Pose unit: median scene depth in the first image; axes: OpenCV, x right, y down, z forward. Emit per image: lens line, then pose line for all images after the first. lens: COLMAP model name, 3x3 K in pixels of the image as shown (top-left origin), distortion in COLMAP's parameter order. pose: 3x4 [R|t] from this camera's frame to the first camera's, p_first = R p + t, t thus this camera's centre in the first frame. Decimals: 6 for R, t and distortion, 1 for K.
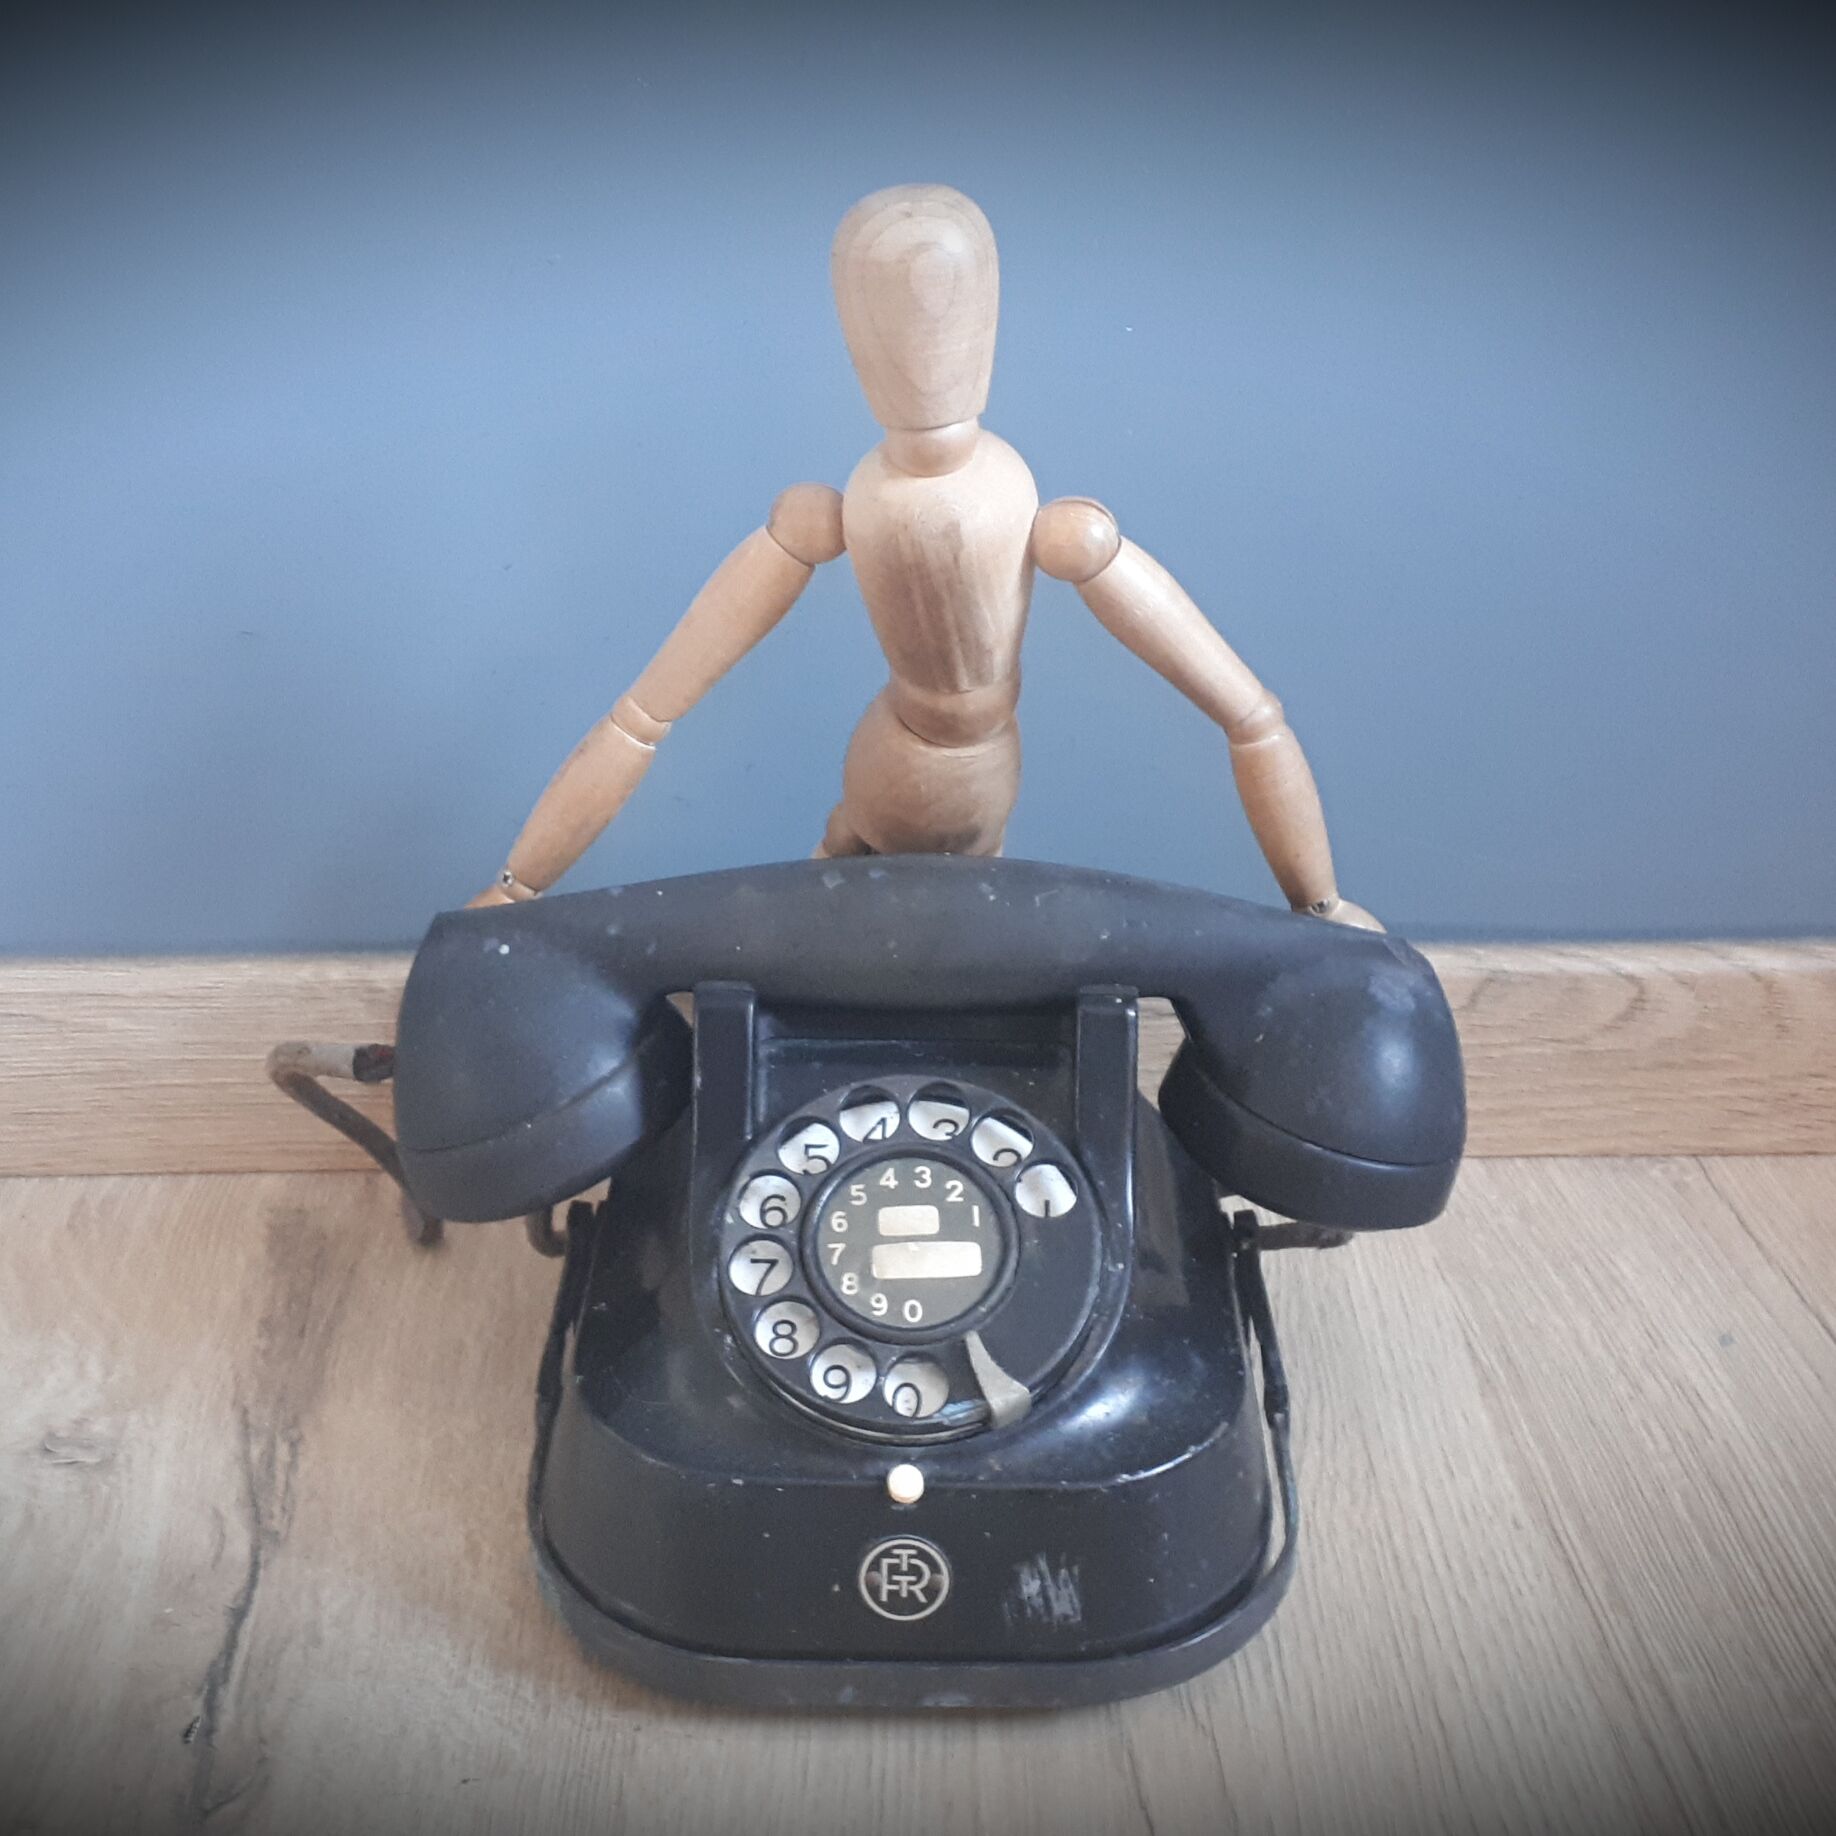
lens RADIAL K [[2551.8, 0, 887.3], [0, 2551.8, 918.4], [0, 0, 1]] dist [0.282245, -0.886219]
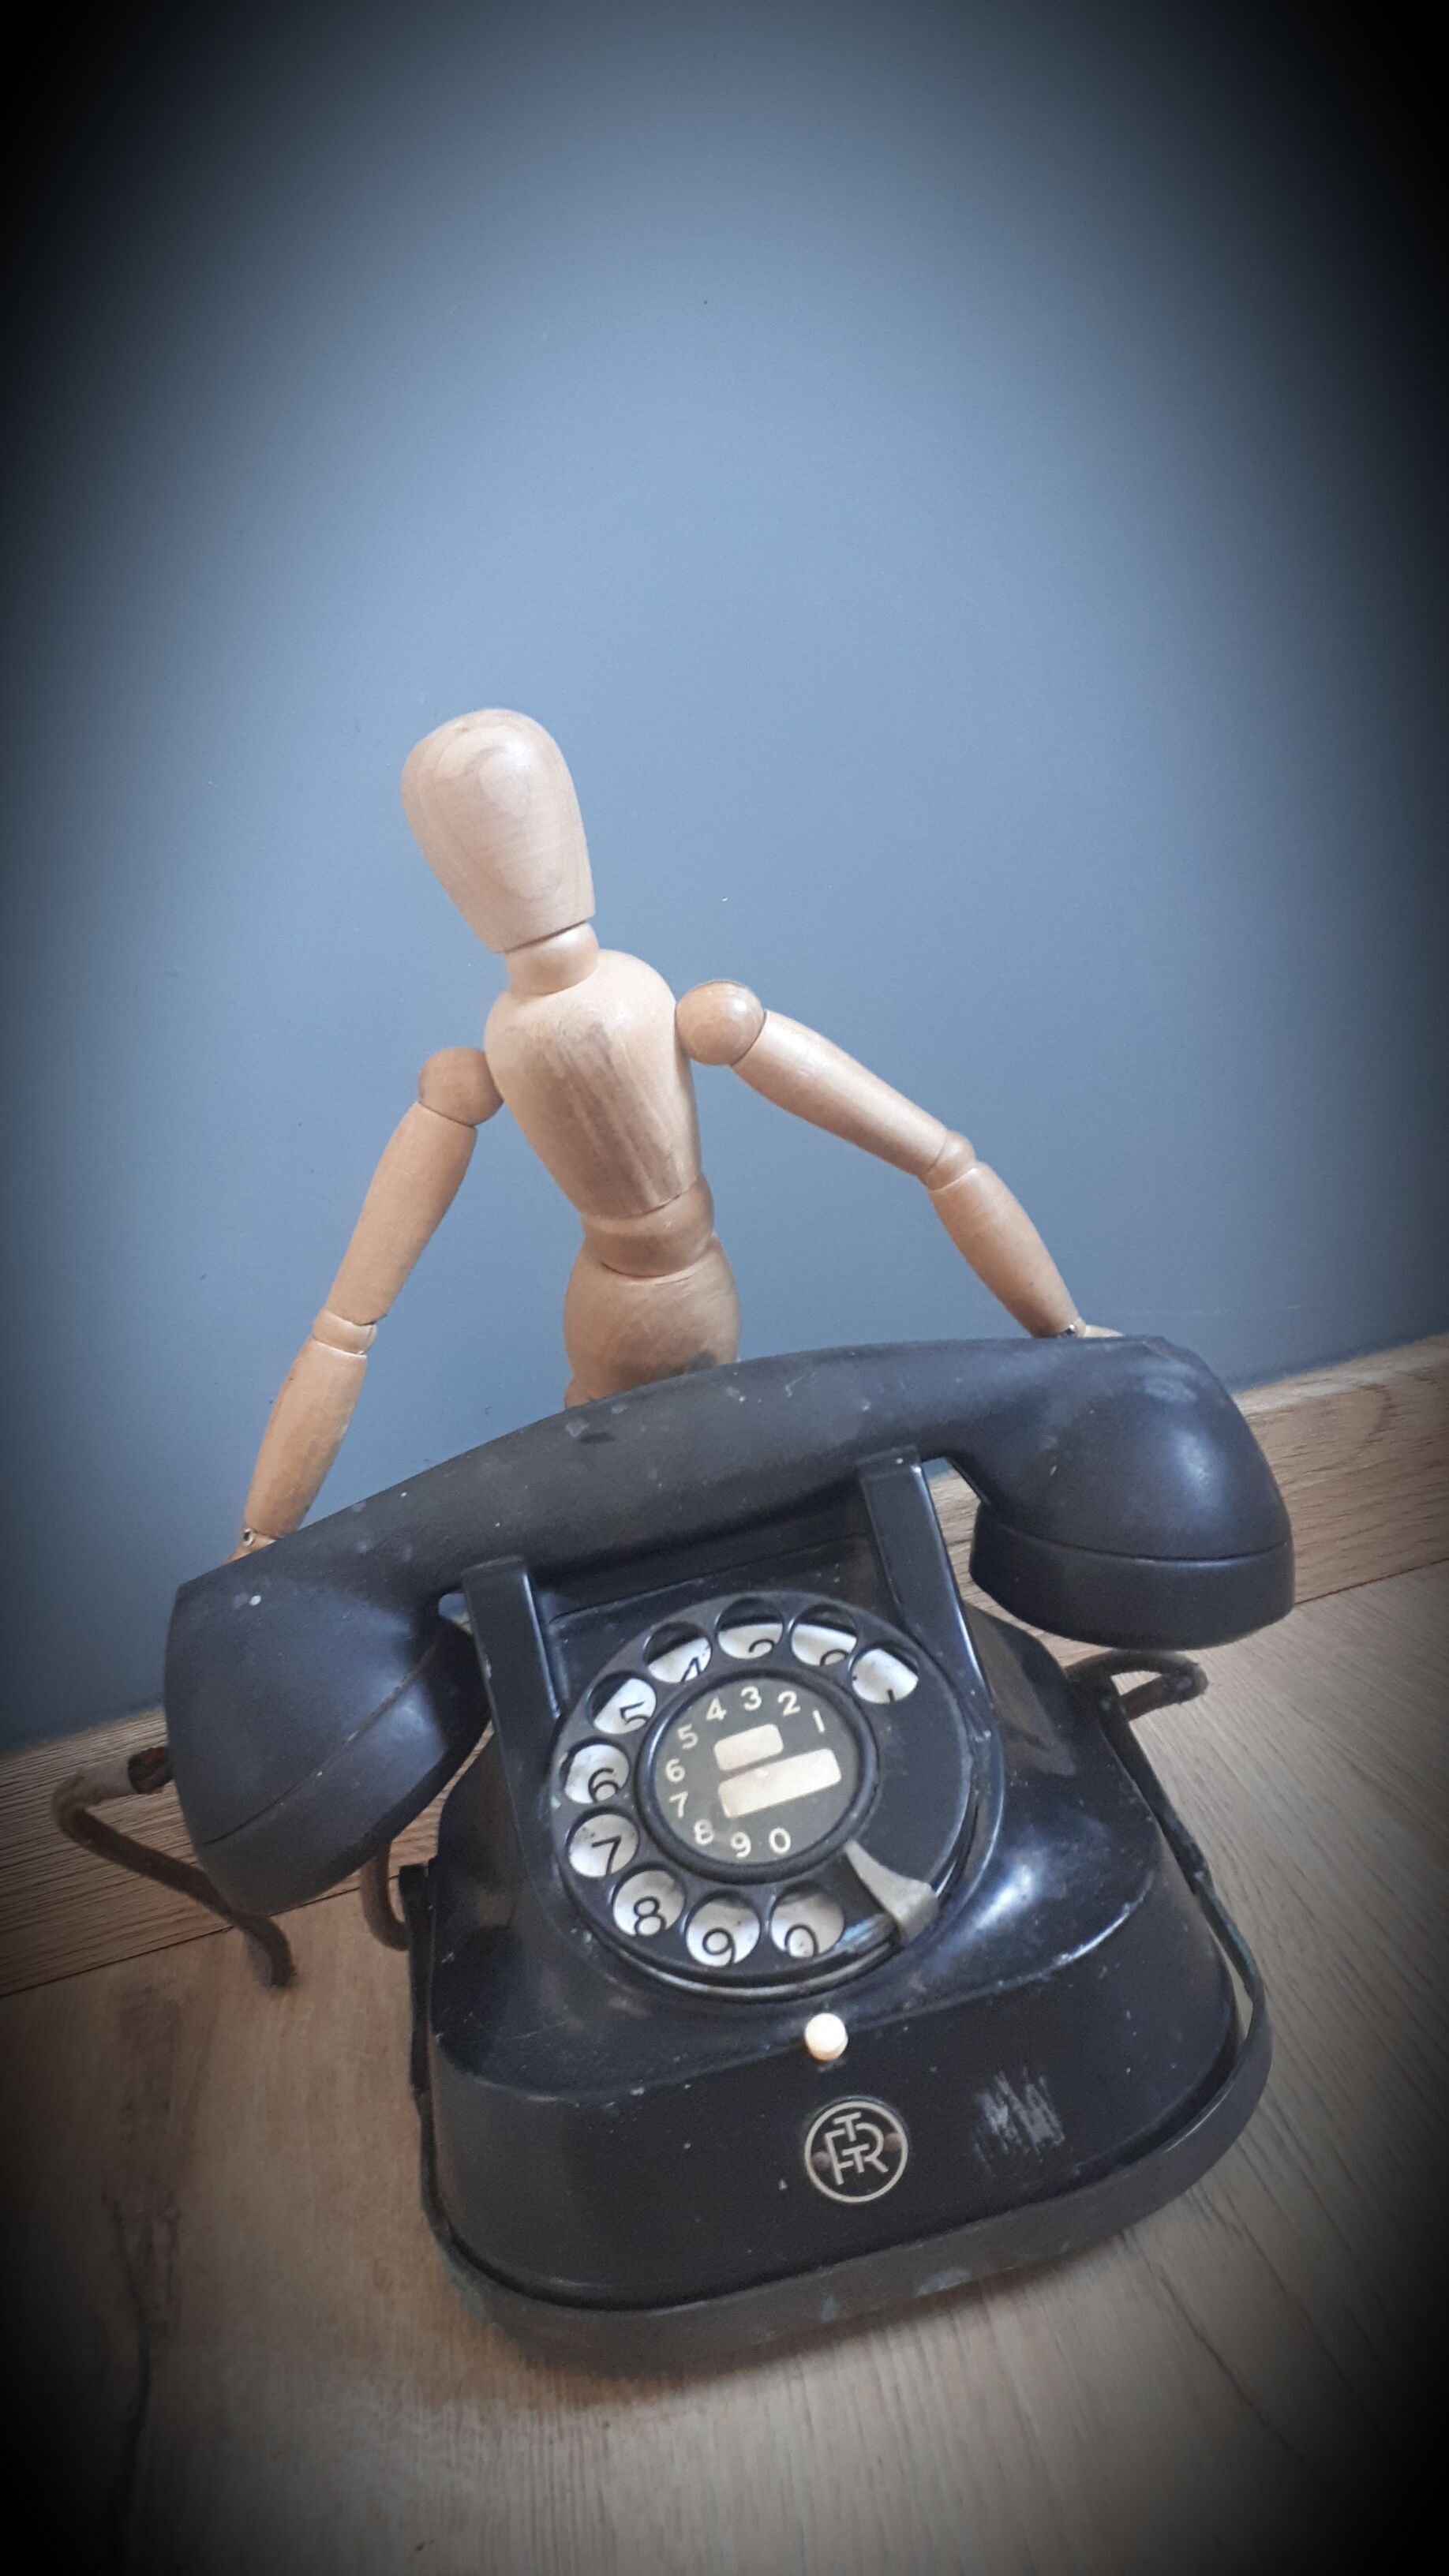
lens RADIAL K [[2046.0, 0, 719.6], [0, 2046.0, 1237.2], [0, 0, 1]] dist [0.086329, -0.203406]
pose [[0.961972, -0.264553, 0.067988, -0.003086], [0.273138, 0.933940, -0.230546, 0.112897], [-0.002505, 0.240348, 0.970683, 0.251749]]
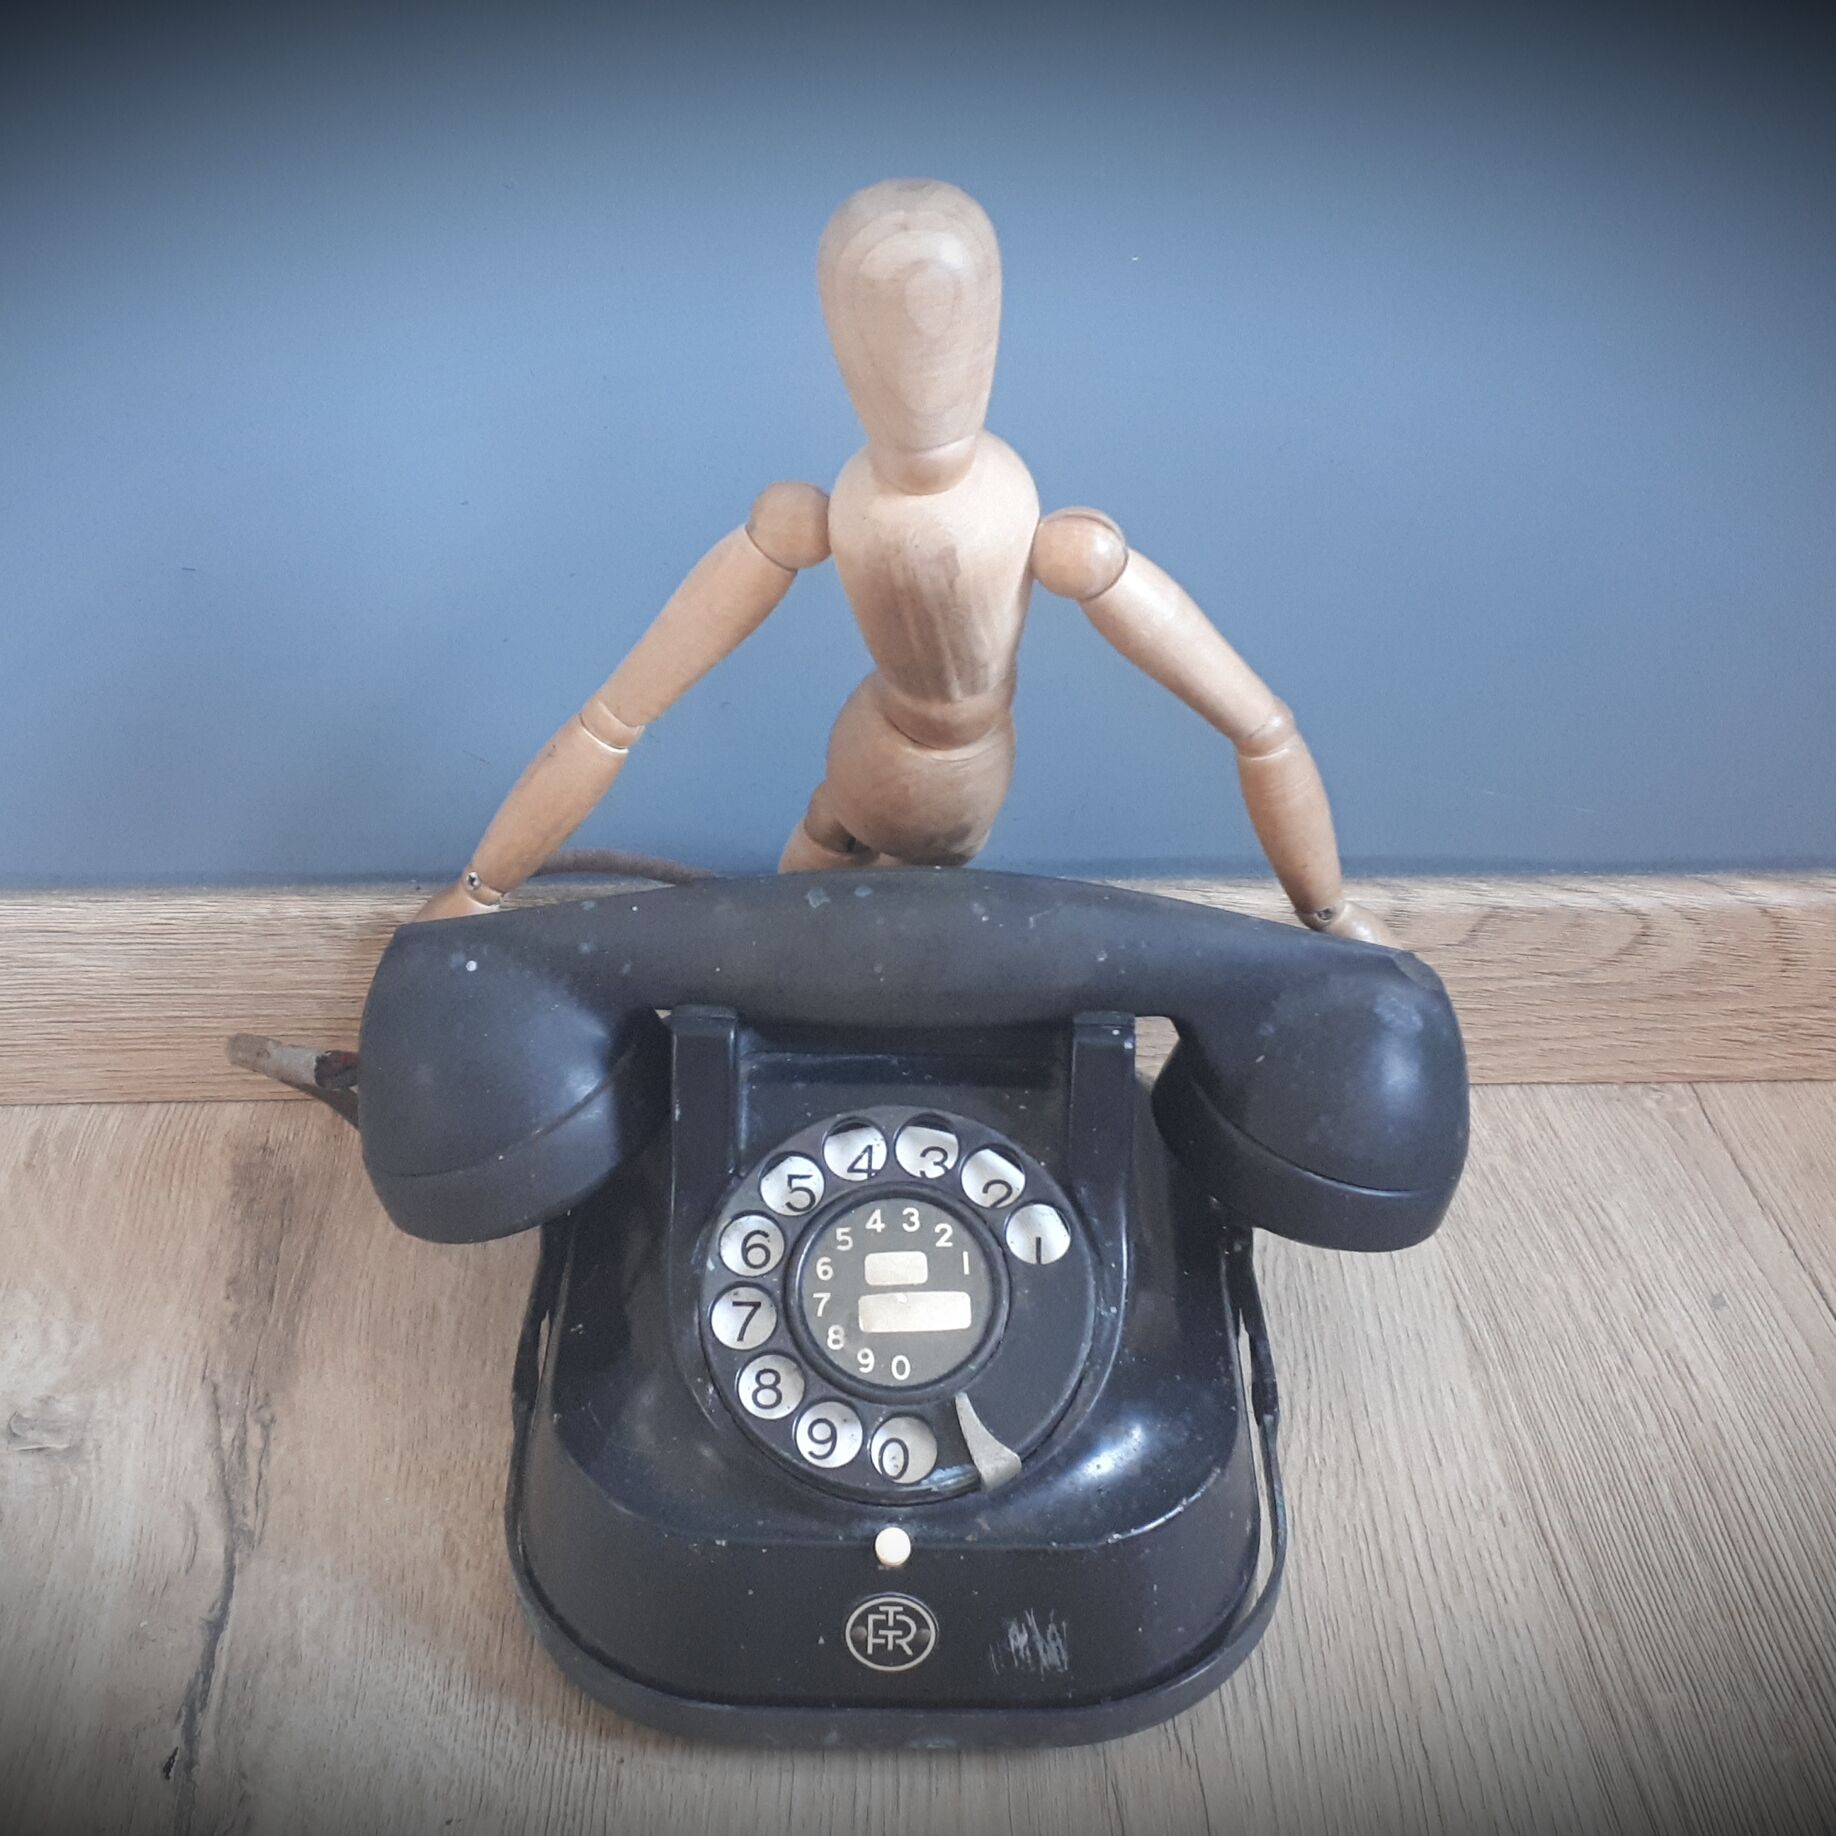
lens RADIAL K [[2551.8, 0, 887.3], [0, 2551.8, 918.4], [0, 0, 1]] dist [0.282245, -0.886219]
pose [[0.999881, 0.002780, 0.015182, -0.010028], [-0.004998, 0.988960, 0.148101, -0.154321], [-0.014603, -0.148160, 0.988856, 0.060461]]
